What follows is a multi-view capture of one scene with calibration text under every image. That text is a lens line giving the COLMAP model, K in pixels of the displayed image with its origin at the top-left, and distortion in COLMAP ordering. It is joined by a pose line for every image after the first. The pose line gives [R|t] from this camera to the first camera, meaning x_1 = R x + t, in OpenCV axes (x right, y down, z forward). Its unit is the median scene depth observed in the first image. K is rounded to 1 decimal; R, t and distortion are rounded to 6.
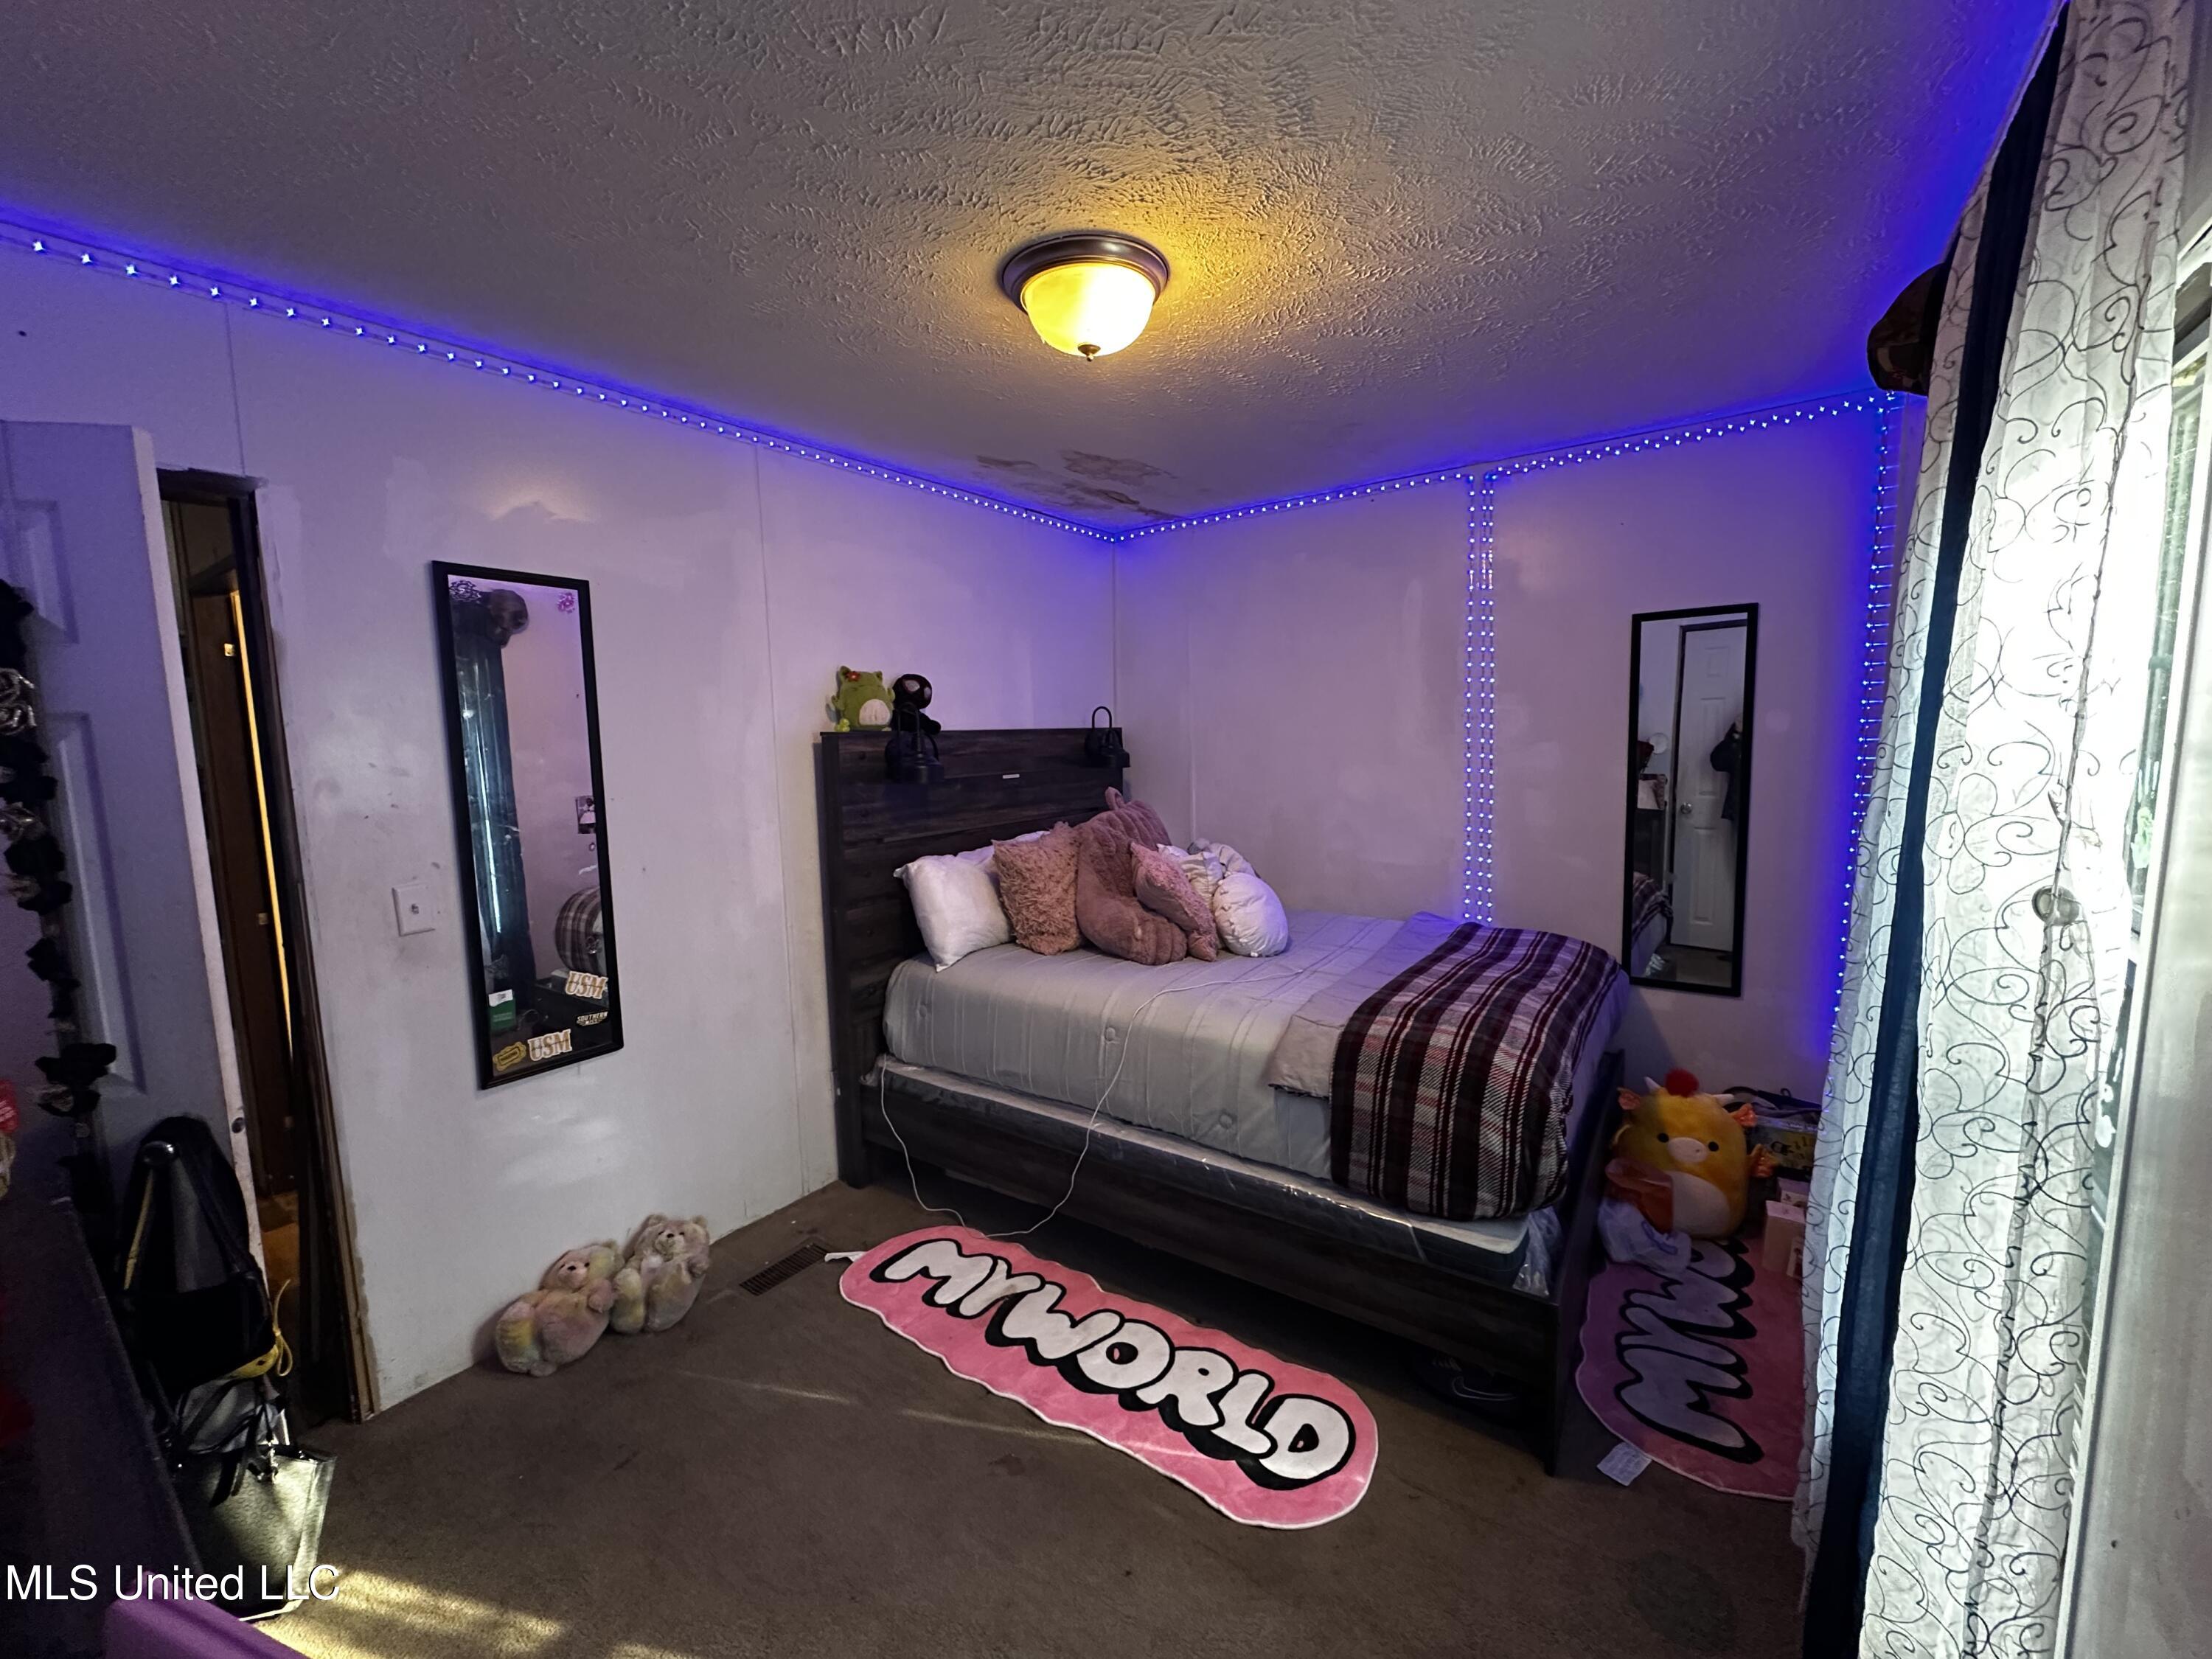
lens RADIAL K [[878.8, 0, 1108.3], [0, 878.8, 830.2], [0, 0, 1]] dist [-0.004072, 0.000758]
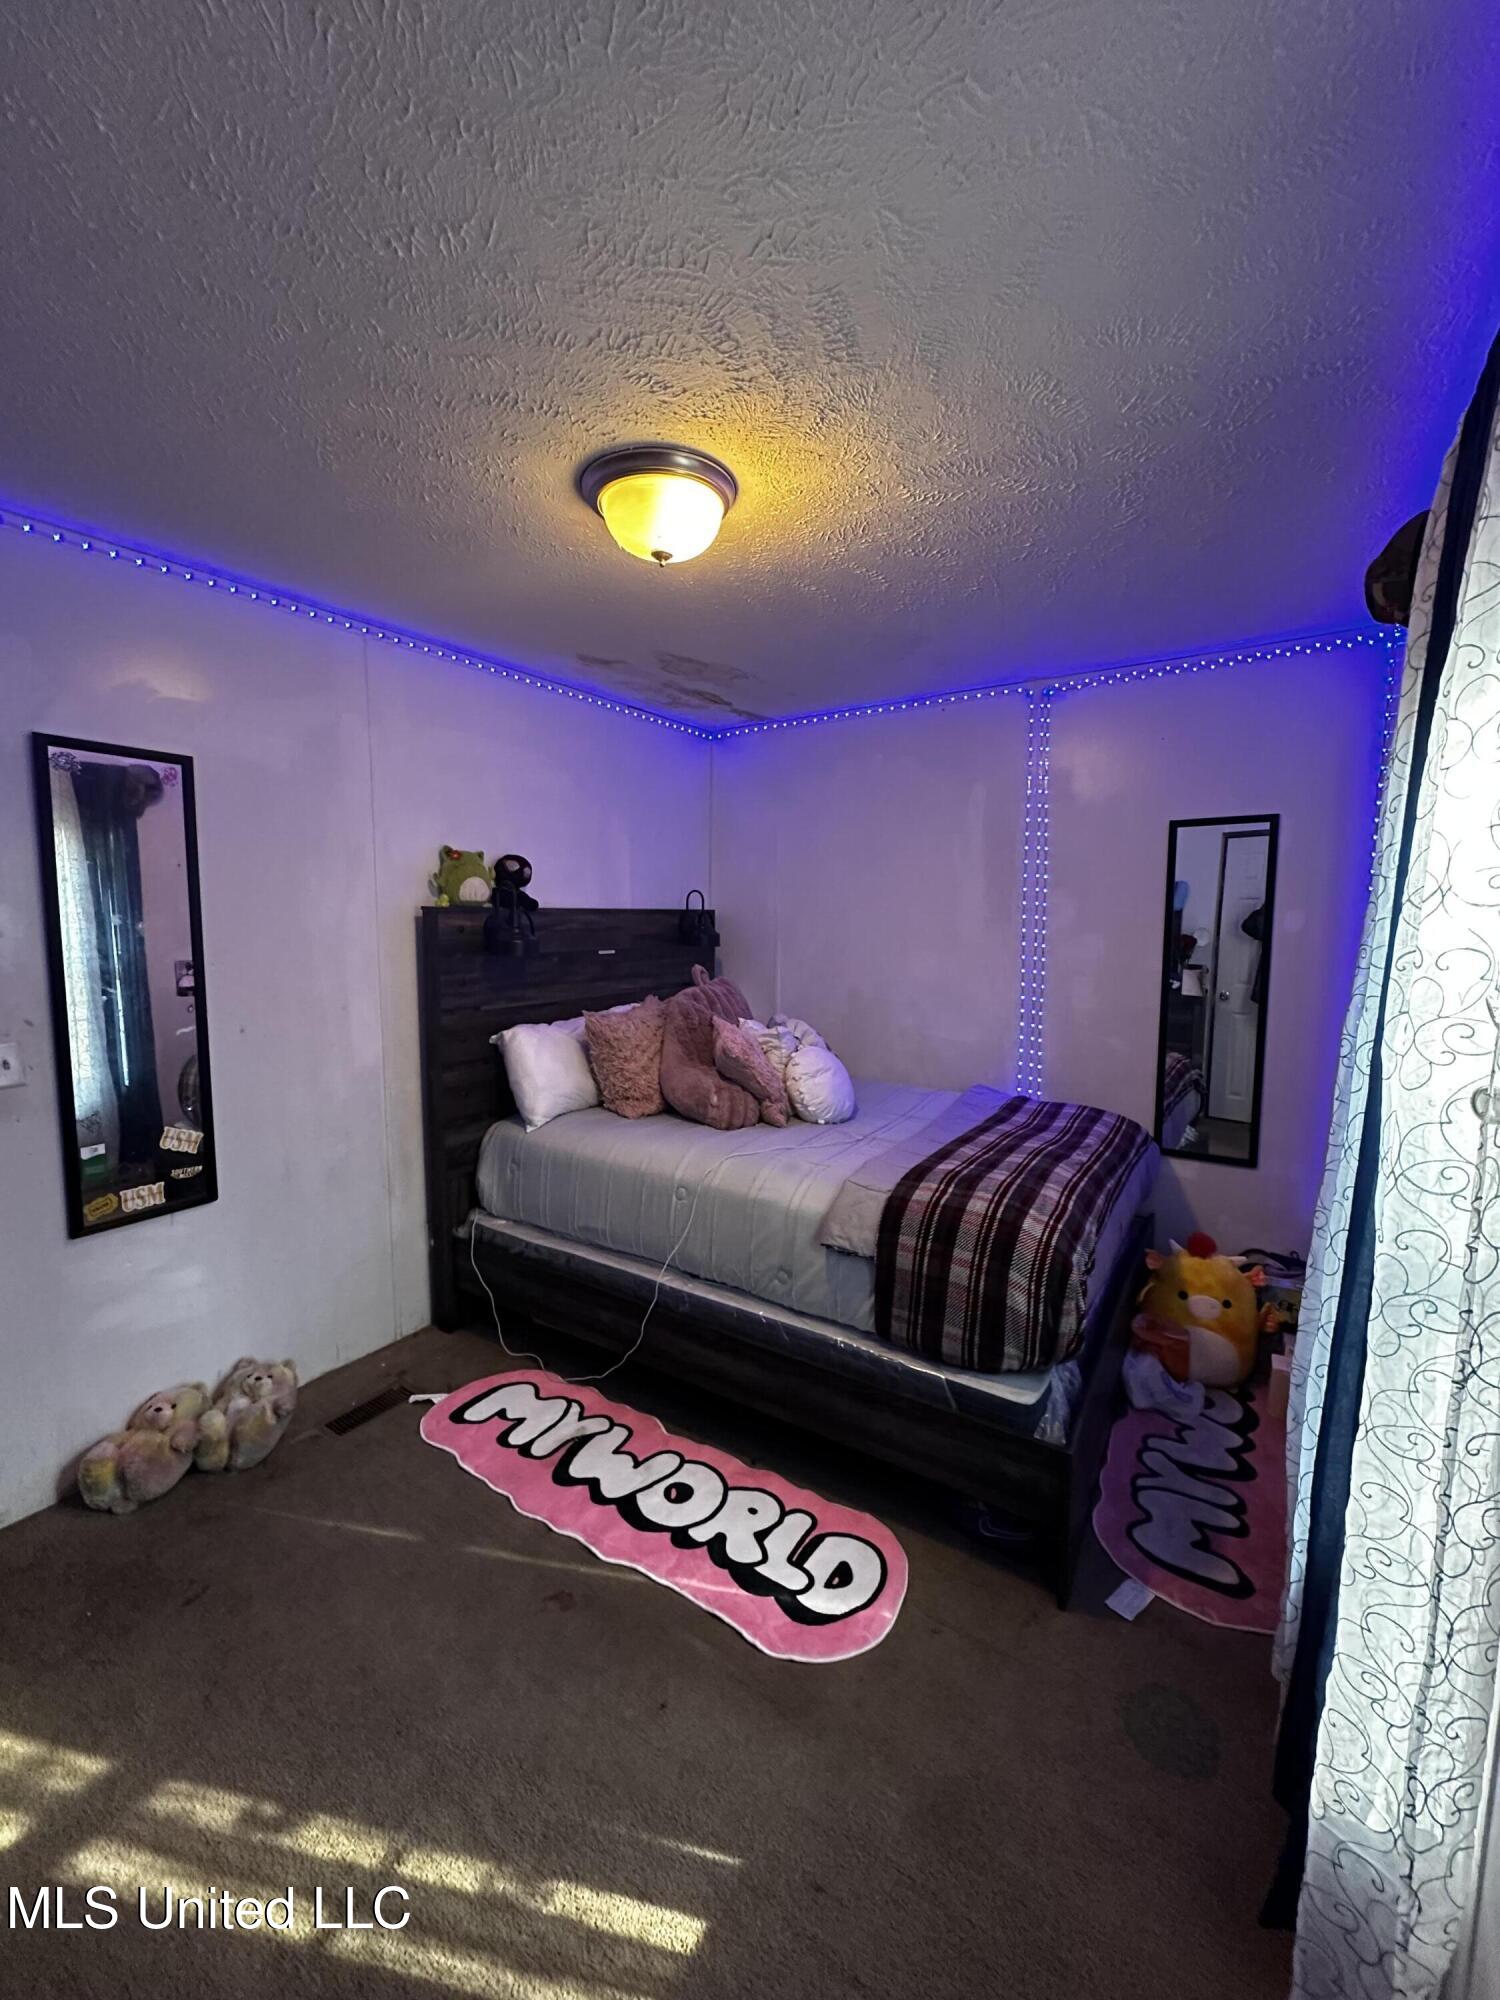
lens RADIAL K [[794.6, 0, 750.0], [0, 794.6, 1000.0], [0, 0, 1]] dist [-0.004072, 0.000758]
pose [[0.999089, 0.024156, 0.035184, 0.051678], [-0.024070, 0.999706, -0.002864, -0.005555], [-0.035243, 0.002014, 0.999377, 0.025031]]
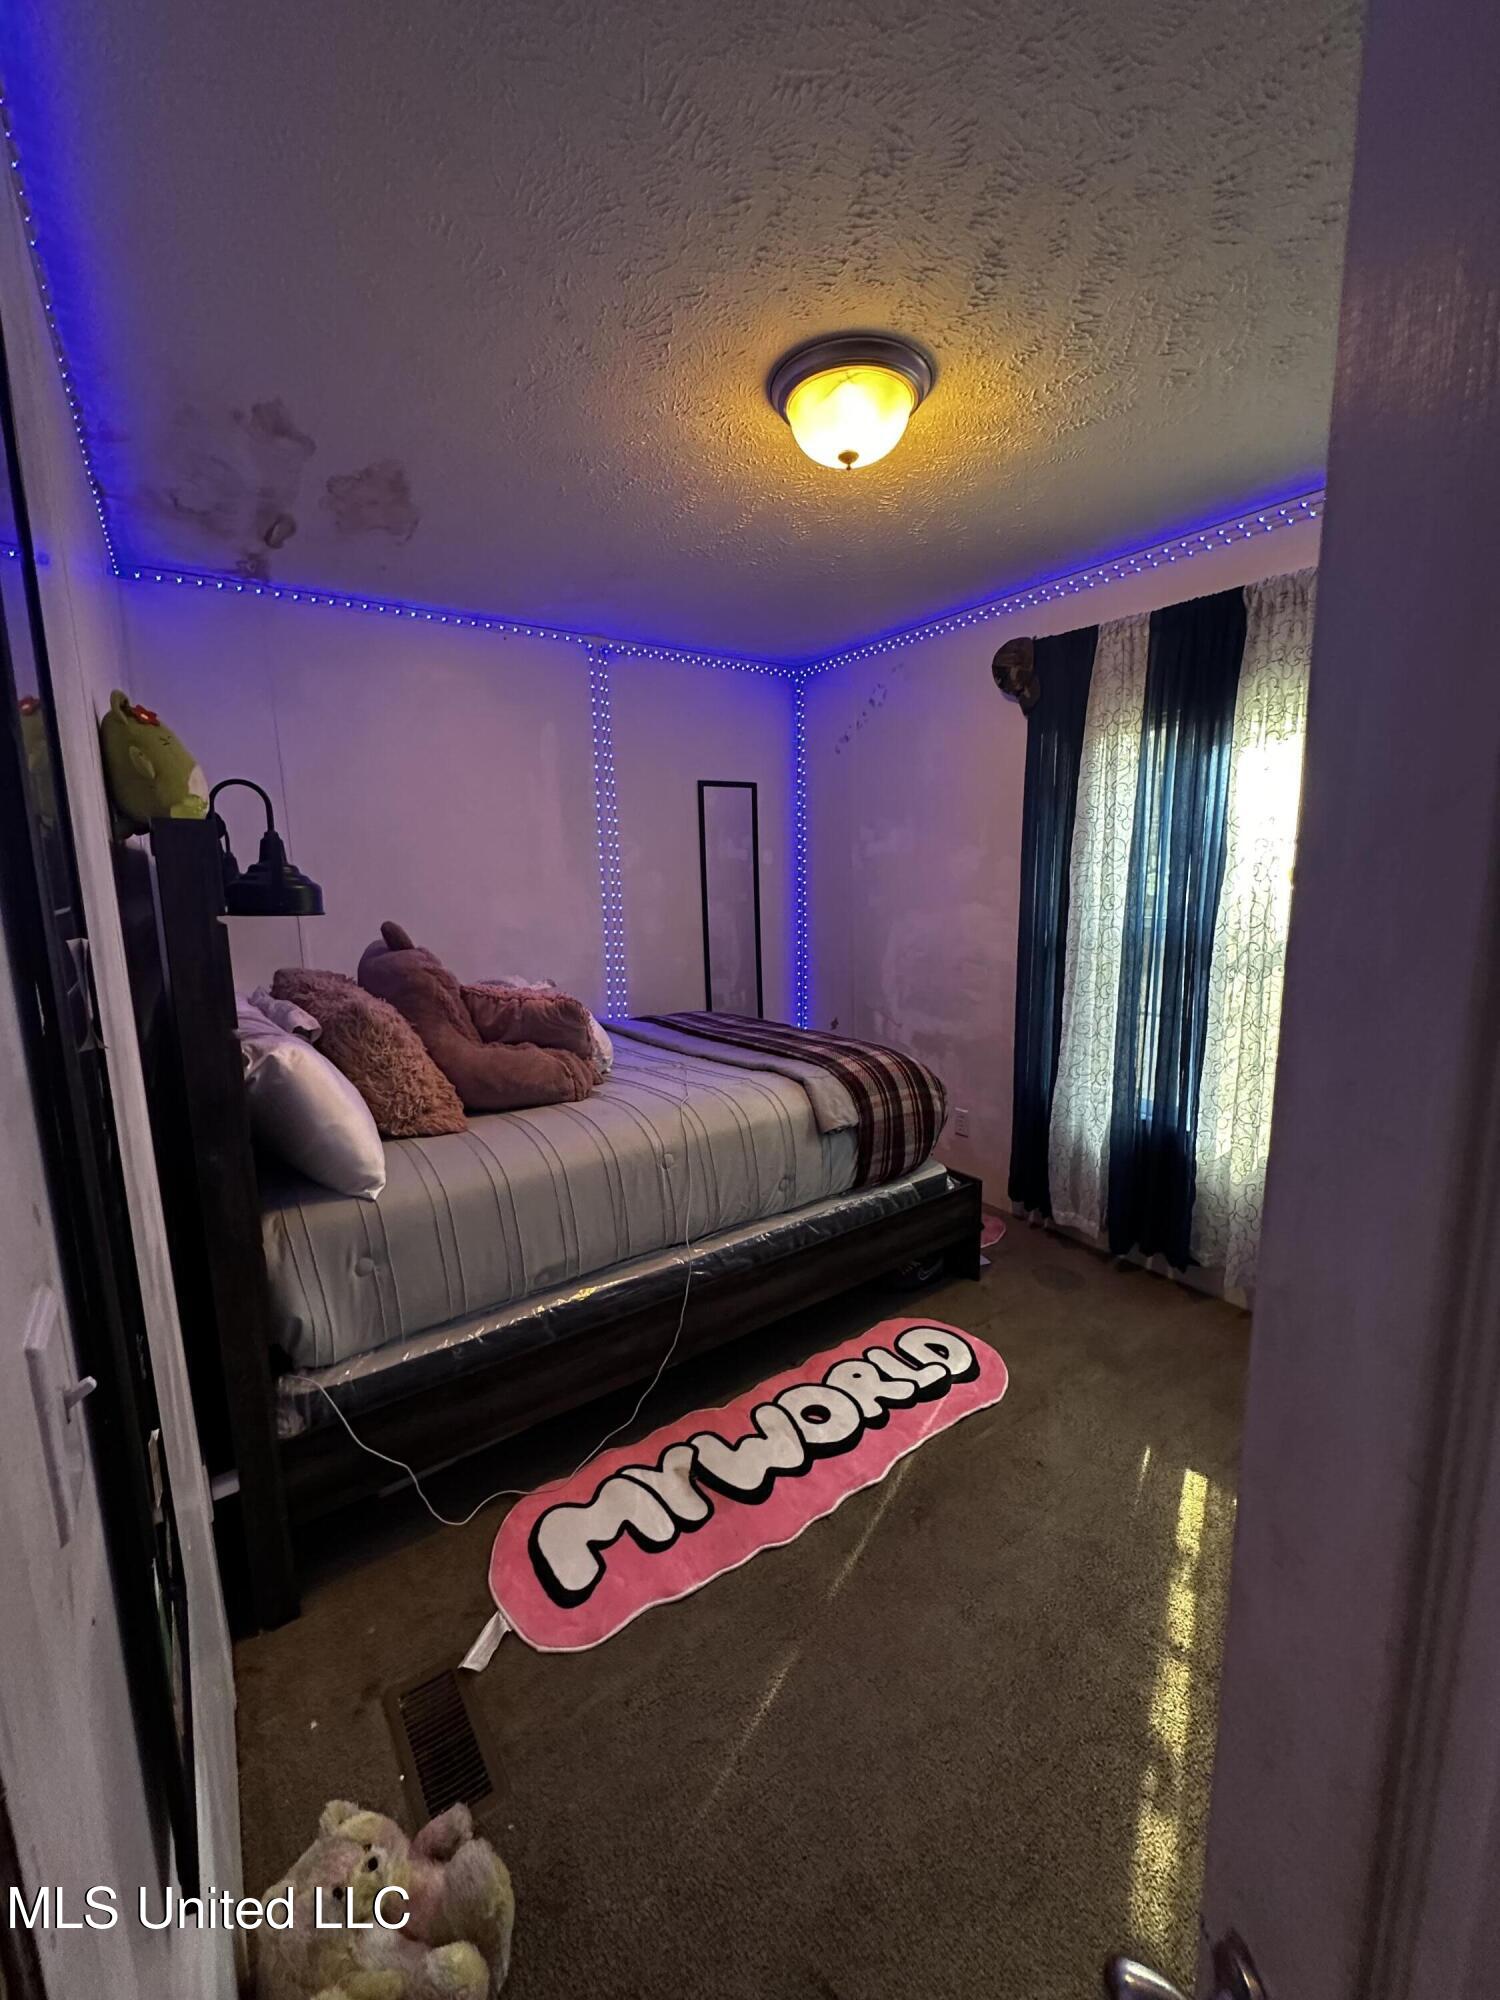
lens RADIAL K [[794.6, 0, 750.0], [0, 794.6, 1000.0], [0, 0, 1]] dist [-0.004072, 0.000758]
pose [[0.332109, -0.133150, 0.933796, -0.815139], [0.121027, 0.987819, 0.097809, -0.013028], [-0.935444, 0.080531, 0.344178, 0.664675]]
